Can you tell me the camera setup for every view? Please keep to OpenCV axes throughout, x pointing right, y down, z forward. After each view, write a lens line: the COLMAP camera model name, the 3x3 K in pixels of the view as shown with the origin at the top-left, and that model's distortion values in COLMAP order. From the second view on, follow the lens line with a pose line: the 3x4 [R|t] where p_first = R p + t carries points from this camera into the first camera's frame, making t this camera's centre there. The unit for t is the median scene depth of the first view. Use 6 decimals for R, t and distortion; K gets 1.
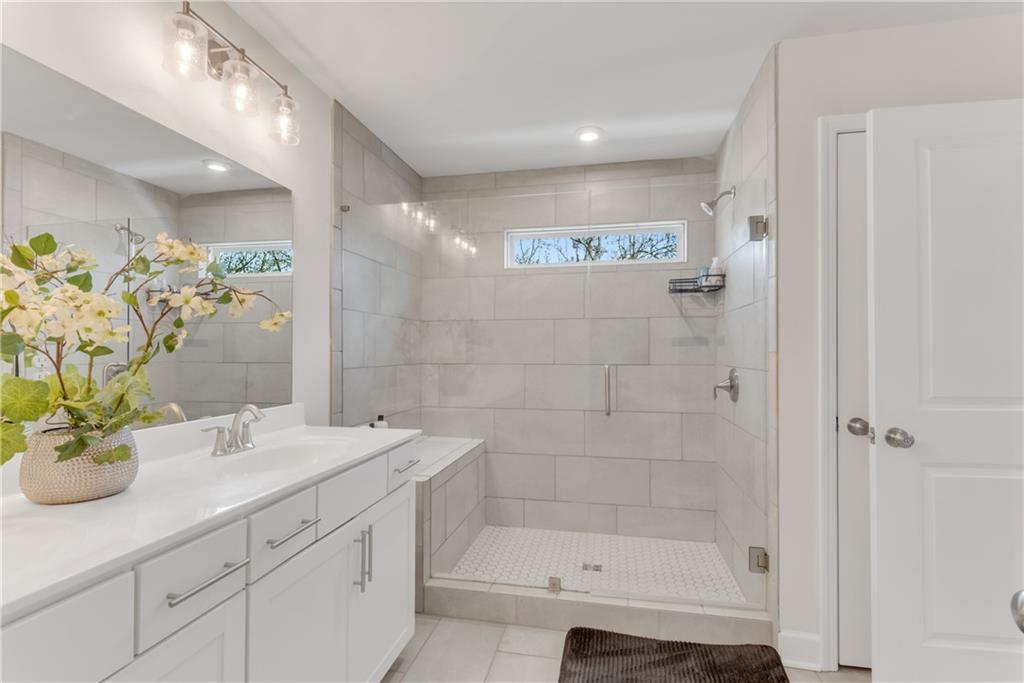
lens RADIAL K [[478.7, 0, 512.0], [0, 478.7, 341.5], [0, 0, 1]] dist [0.014838, 0.000077]
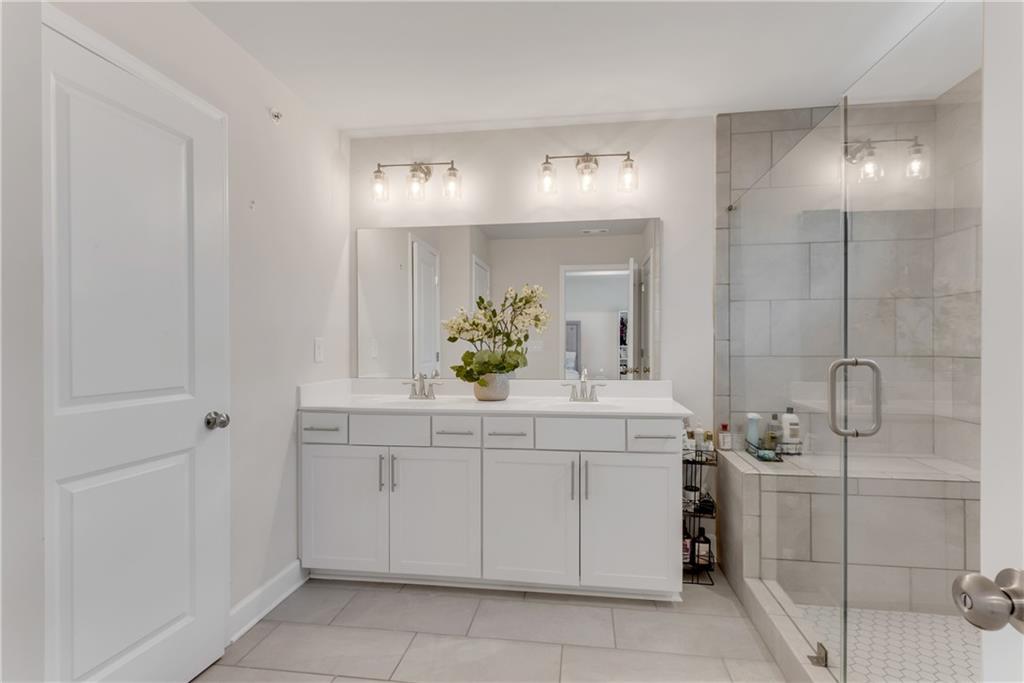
lens RADIAL K [[478.7, 0, 512.0], [0, 478.7, 341.5], [0, 0, 1]] dist [0.014838, 0.000077]
pose [[0.071163, -0.003137, -0.997460, 0.795292], [0.020743, 0.999783, -0.001665, 0.016041], [0.997249, -0.020572, 0.071213, 0.487145]]
